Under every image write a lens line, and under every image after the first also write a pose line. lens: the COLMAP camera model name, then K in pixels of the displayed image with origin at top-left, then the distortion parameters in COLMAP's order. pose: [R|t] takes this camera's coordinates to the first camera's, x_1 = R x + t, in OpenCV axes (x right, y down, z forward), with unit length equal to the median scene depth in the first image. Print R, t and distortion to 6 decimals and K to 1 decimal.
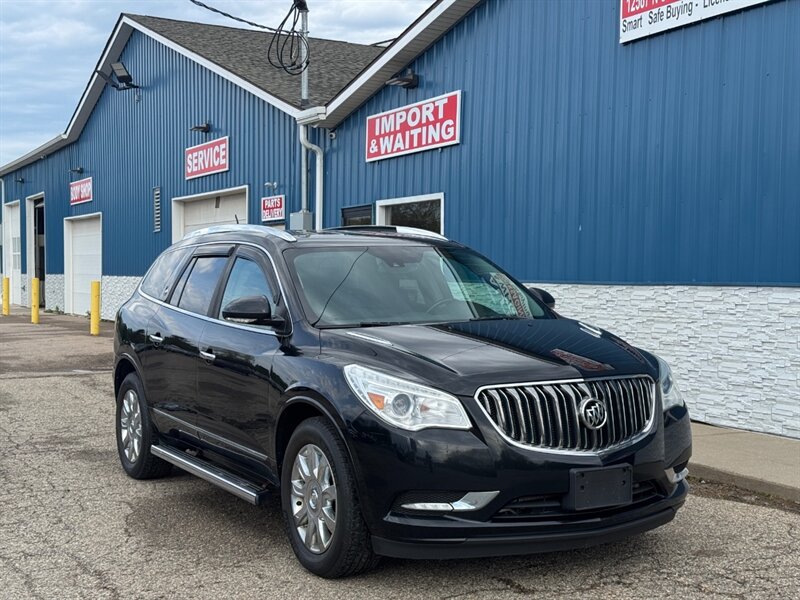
lens RADIAL K [[1143.3, 0, 400.0], [0, 1143.3, 300.0], [0, 0, 1]] dist [0.170454, -0.052137]
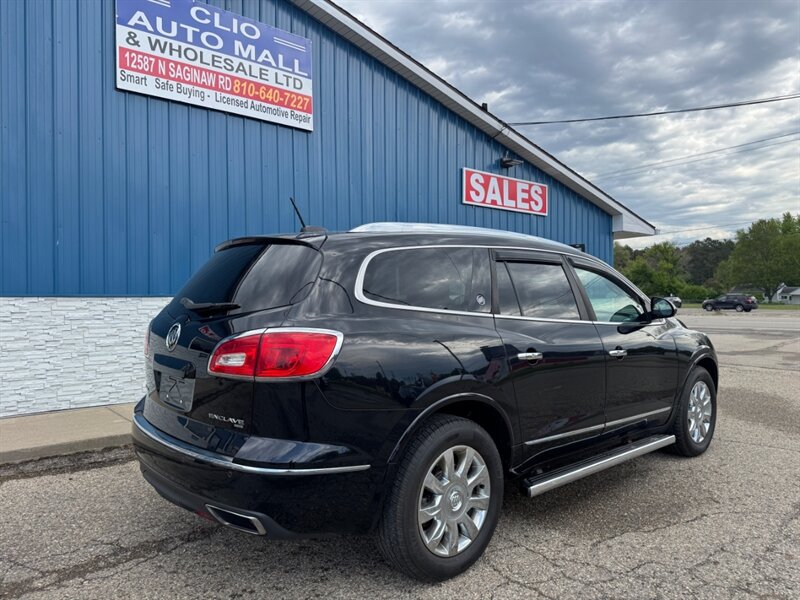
lens RADIAL K [[573.8, 0, 400.0], [0, 573.8, 300.0], [0, 0, 1]] dist [-0.004584, -0.005888]
pose [[-0.228496, -0.013916, 0.973445, -0.349921], [0.018399, 0.999658, 0.018610, -0.012591], [-0.973371, 0.022163, -0.228162, 0.696827]]
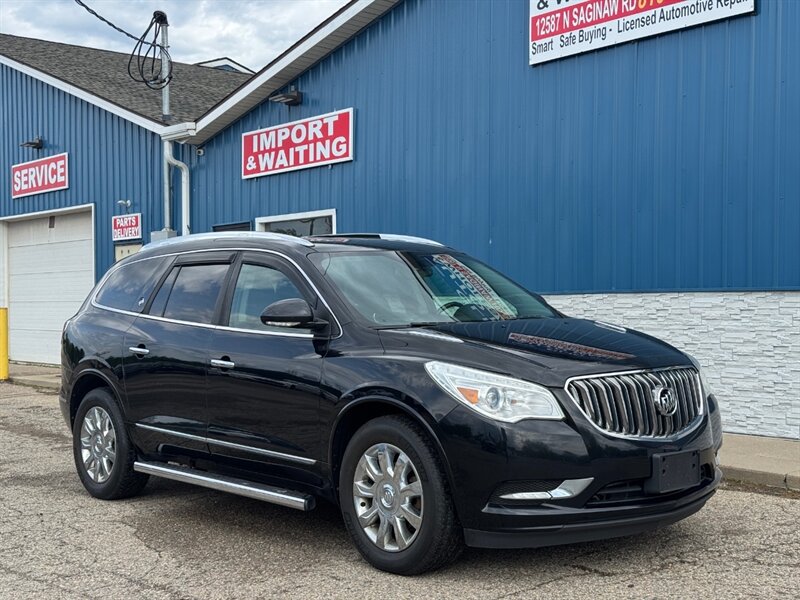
lens RADIAL K [[1143.3, 0, 400.0], [0, 1143.3, 300.0], [0, 0, 1]] dist [0.170454, -0.052137]
pose [[0.979801, -0.014913, 0.199418, -0.110945], [0.019607, 0.999575, -0.021585, 0.009532], [-0.199011, 0.025059, 0.979677, 0.004311]]
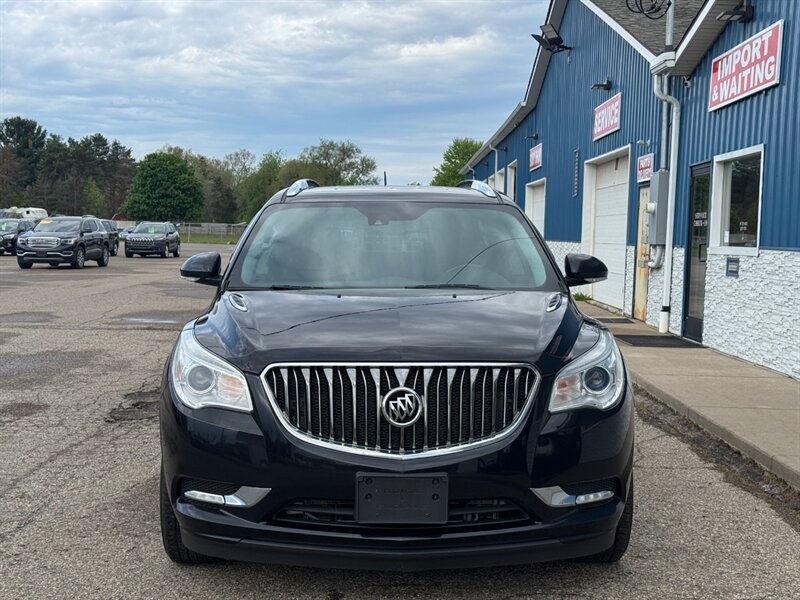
lens RADIAL K [[1143.3, 0, 400.0], [0, 1143.3, 300.0], [0, 0, 1]] dist [0.170454, -0.052137]
pose [[0.883102, 0.040628, -0.467419, 0.212731], [-0.027517, 0.999014, 0.034845, -0.001202], [0.468374, -0.017910, 0.883349, 0.116725]]
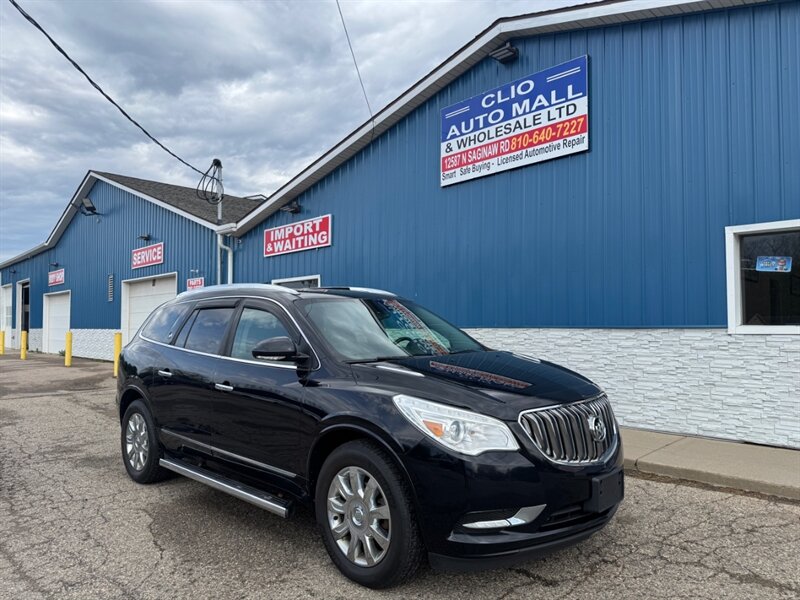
lens RADIAL K [[567.0, 0, 400.0], [0, 567.0, 300.0], [0, 0, 1]] dist [0.156363, -0.239750]
pose [[0.960551, 0.001747, 0.278097, -0.082105], [0.017076, 0.997723, -0.065248, -0.000755], [-0.277578, 0.067423, 0.958334, 0.181295]]
